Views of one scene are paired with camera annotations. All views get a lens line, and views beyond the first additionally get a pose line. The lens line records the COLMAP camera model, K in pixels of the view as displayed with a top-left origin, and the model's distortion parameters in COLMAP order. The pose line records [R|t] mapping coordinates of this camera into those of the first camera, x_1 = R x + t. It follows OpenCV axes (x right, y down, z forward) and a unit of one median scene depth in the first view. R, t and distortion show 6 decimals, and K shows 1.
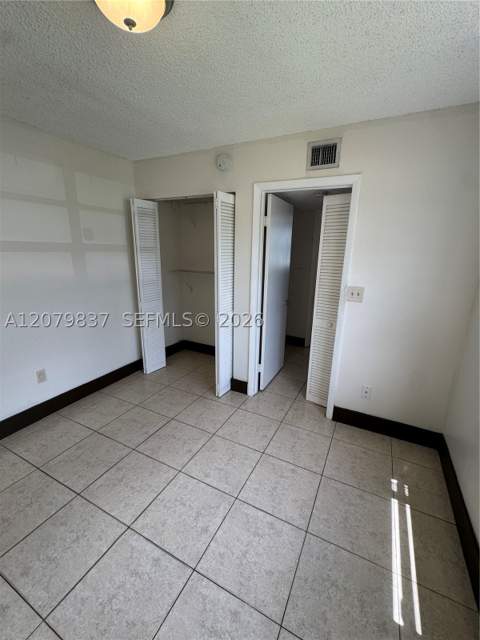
lens RADIAL K [[273.1, 0, 241.7], [0, 273.1, 319.4], [0, 0, 1]] dist [-0.007476, 0.000070]
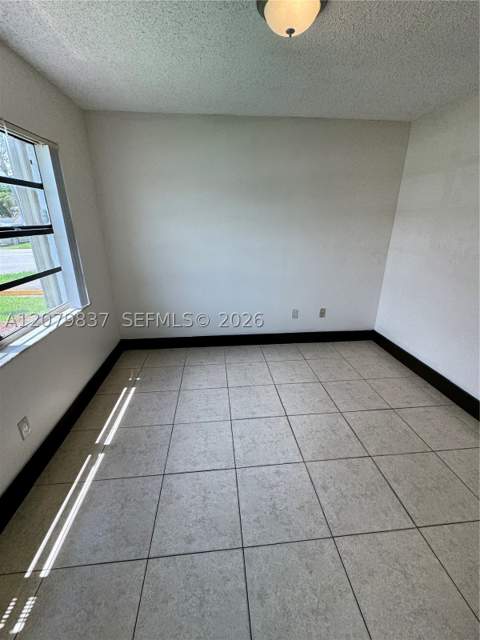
lens RADIAL K [[273.1, 0, 241.7], [0, 273.1, 319.4], [0, 0, 1]] dist [-0.007476, 0.000070]
pose [[-0.845677, 0.166879, -0.506933, 0.380546], [-0.150438, 0.836802, 0.526433, -0.337505], [0.512053, 0.521454, -0.682559, 1.416295]]
